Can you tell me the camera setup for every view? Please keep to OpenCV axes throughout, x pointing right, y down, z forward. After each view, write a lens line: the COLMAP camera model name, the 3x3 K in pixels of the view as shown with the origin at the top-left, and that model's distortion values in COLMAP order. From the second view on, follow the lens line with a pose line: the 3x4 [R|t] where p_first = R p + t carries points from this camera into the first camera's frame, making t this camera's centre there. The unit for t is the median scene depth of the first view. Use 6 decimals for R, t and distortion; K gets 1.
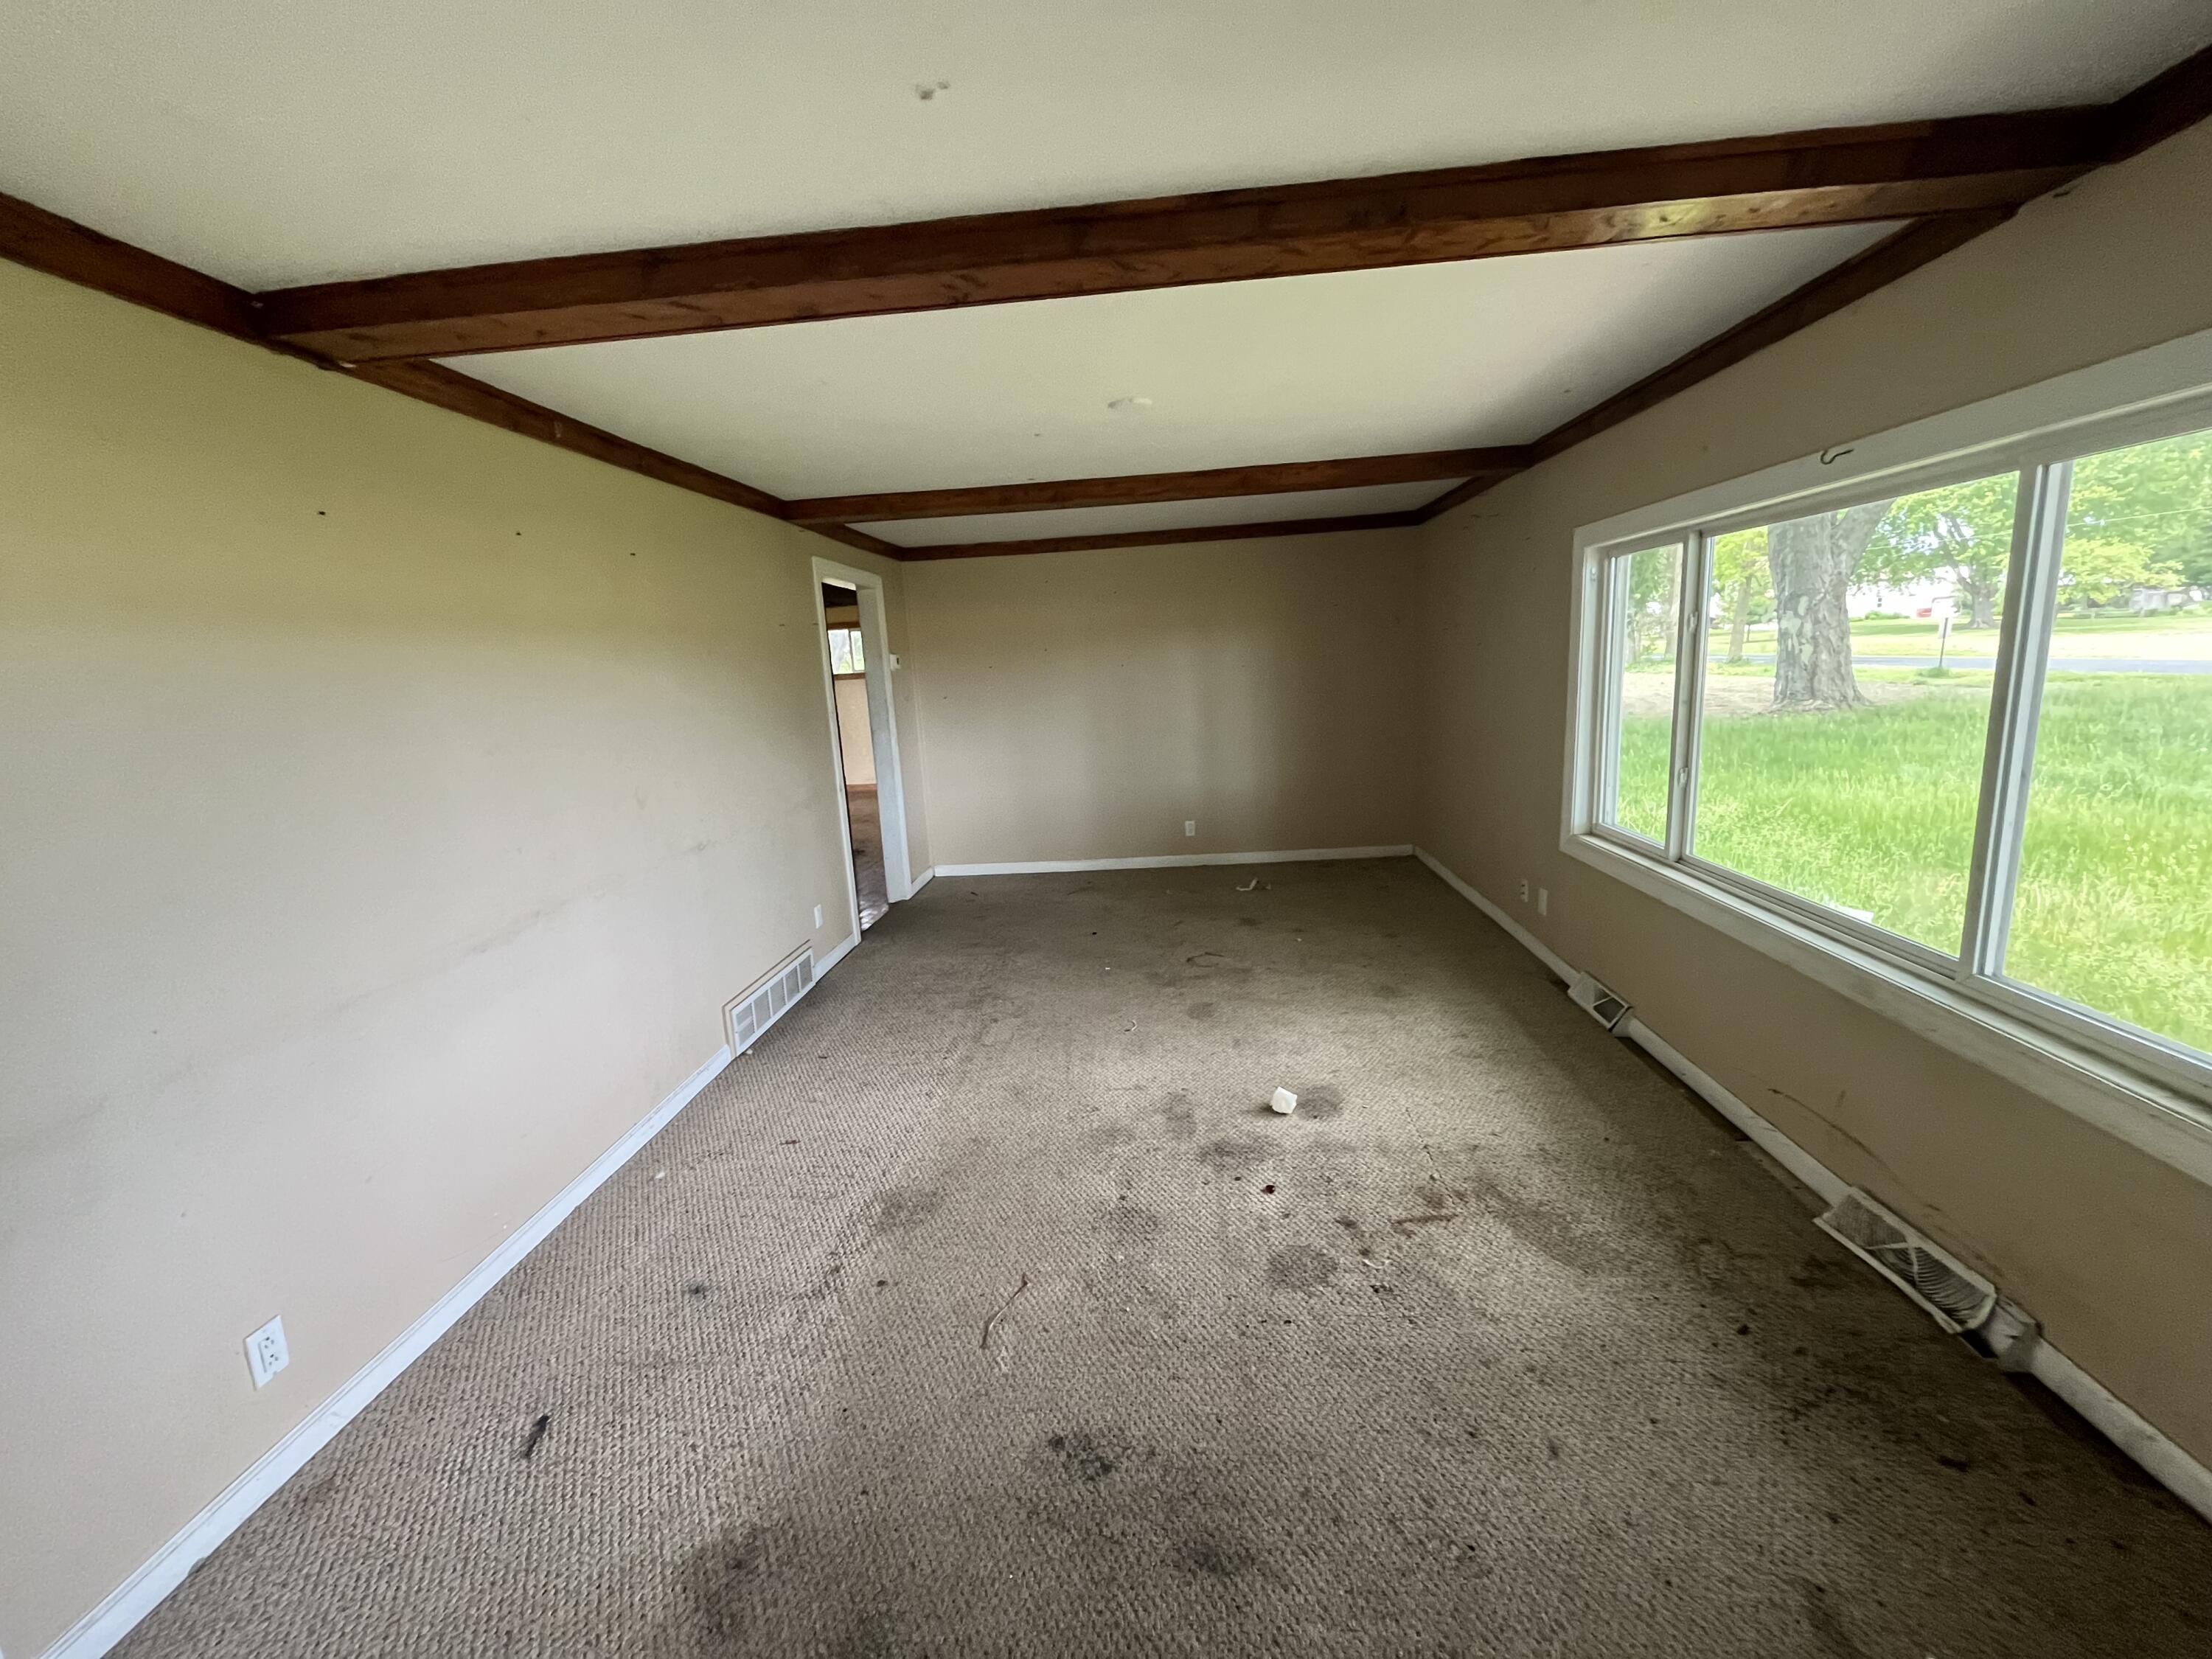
lens RADIAL K [[892.3, 0, 1106.0], [0, 892.3, 829.5], [0, 0, 1]] dist [0.000017, -0.000141]
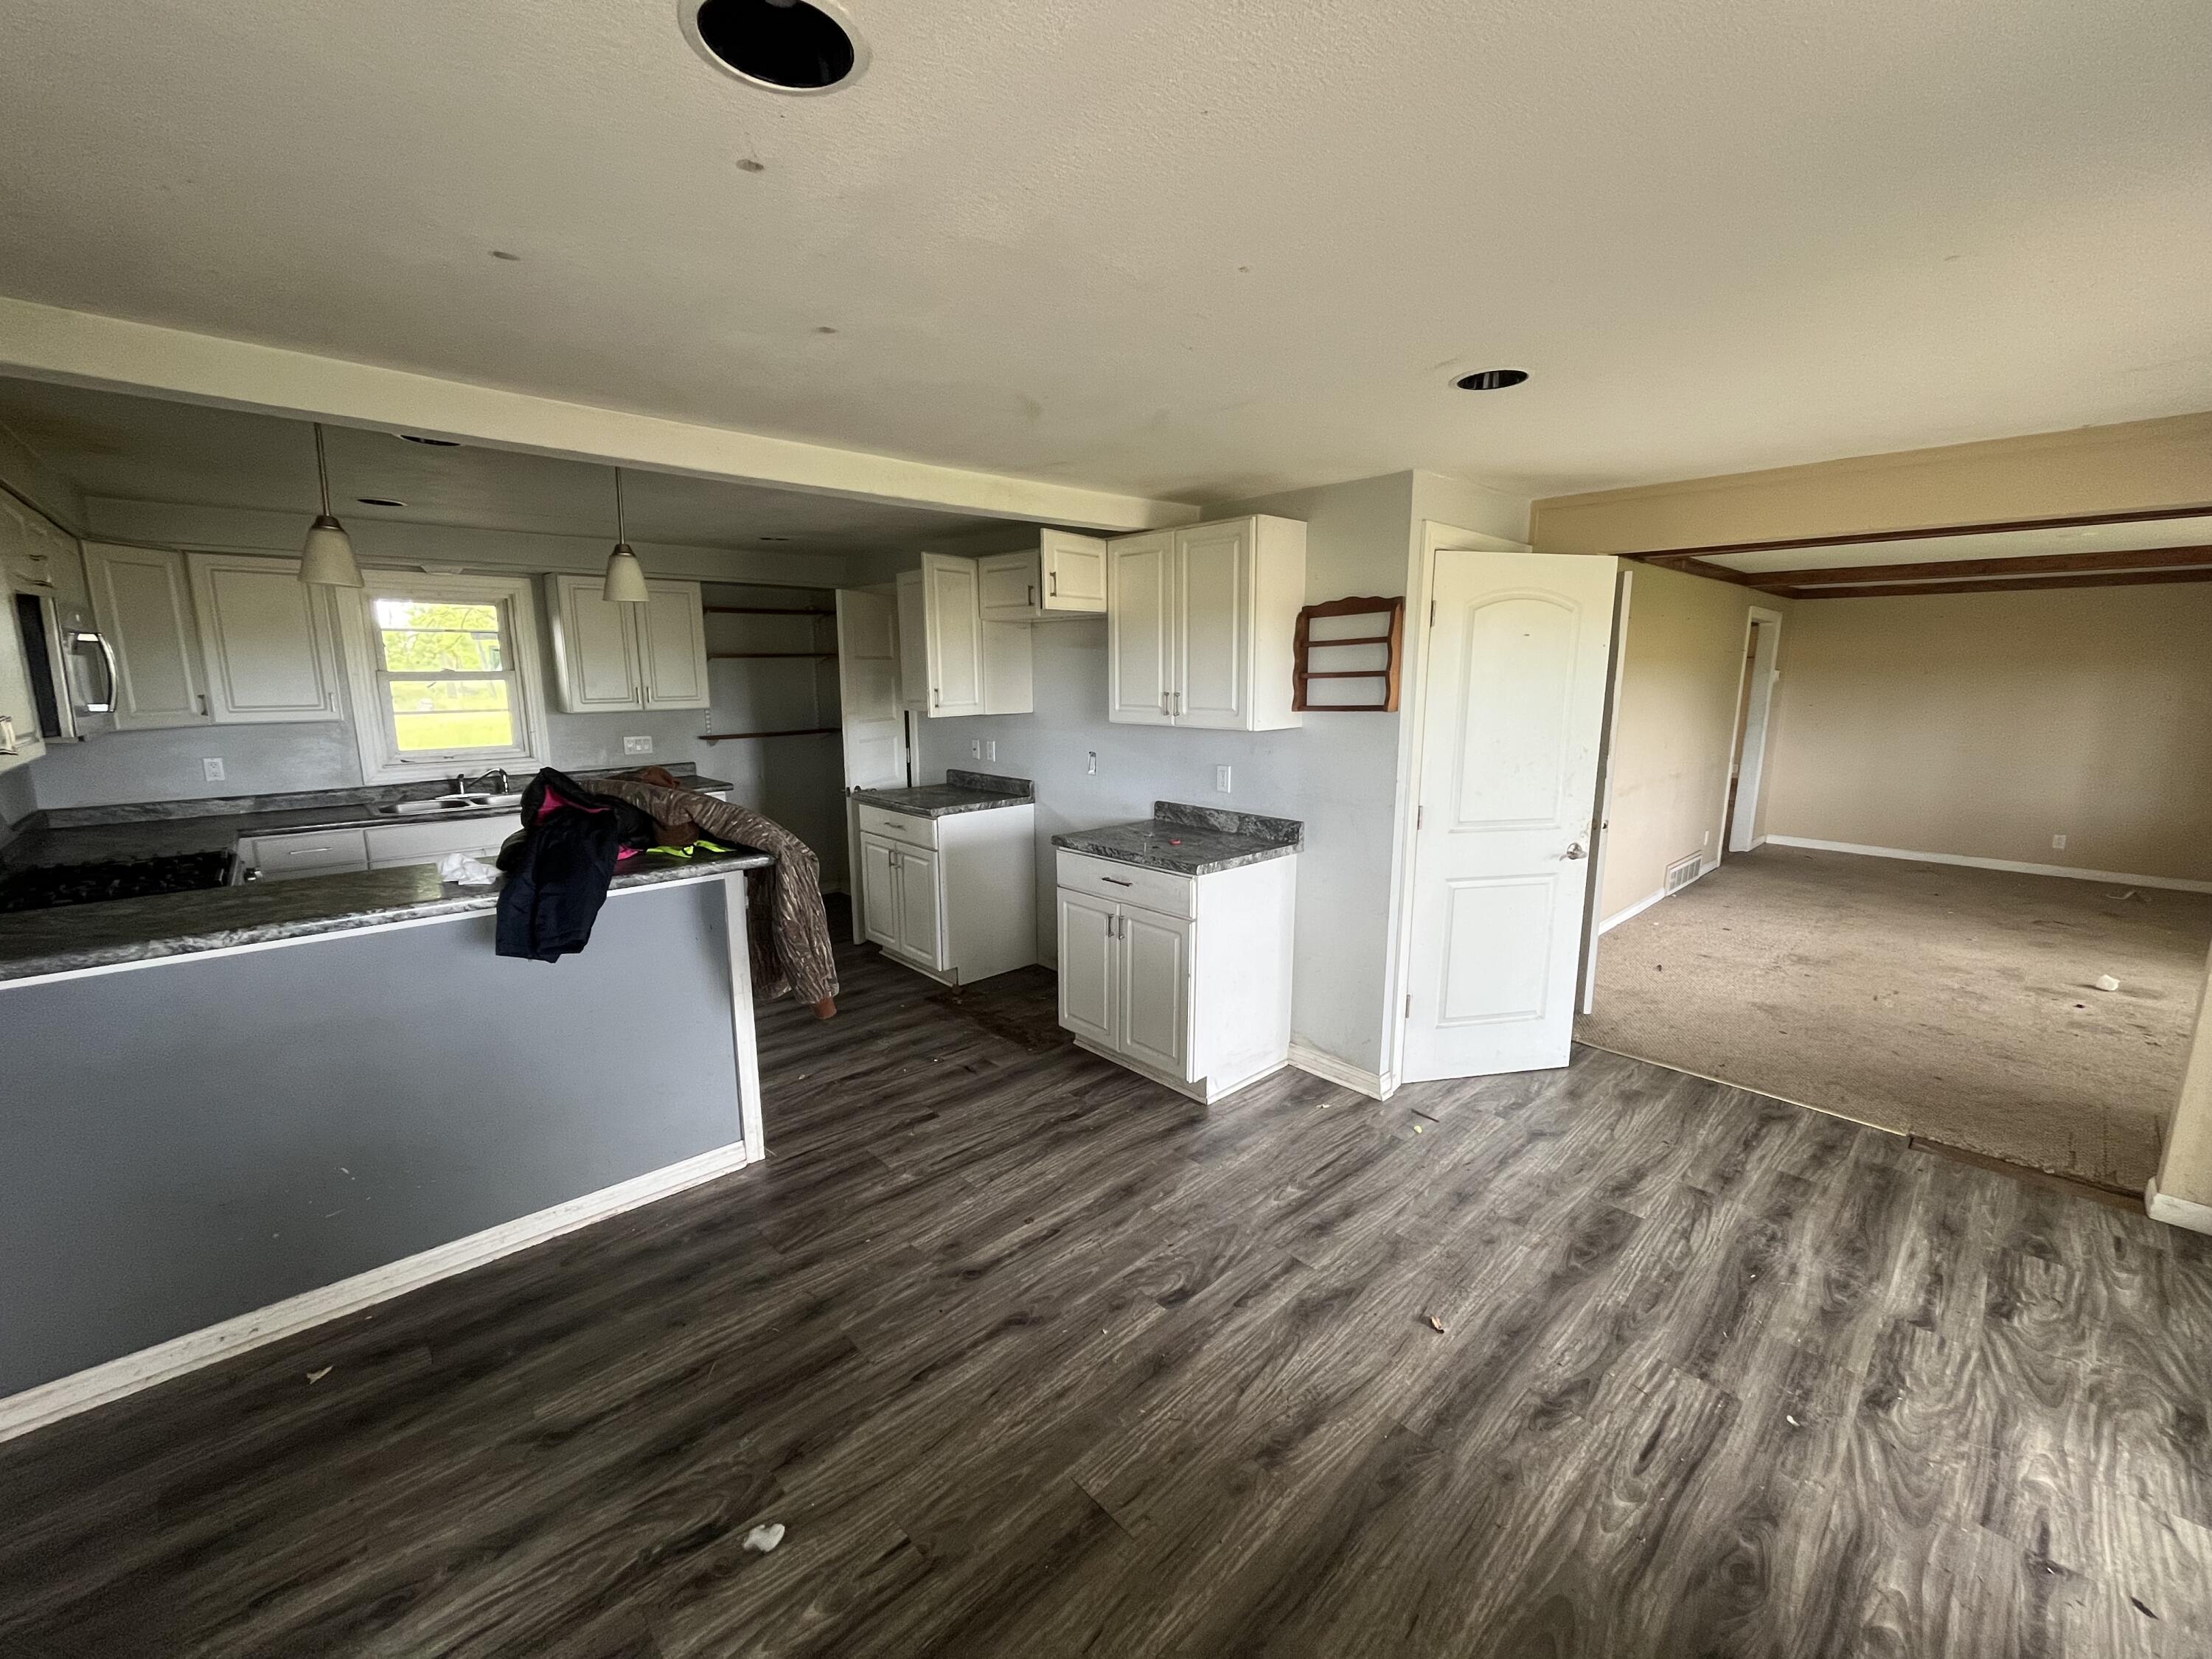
lens RADIAL K [[892.3, 0, 1106.0], [0, 892.3, 829.5], [0, 0, 1]] dist [0.000017, -0.000141]
pose [[0.733508, 0.179046, -0.655674, -0.110939], [-0.171777, 0.982197, 0.076041, 0.222631], [0.657616, 0.056853, 0.751205, -1.341046]]
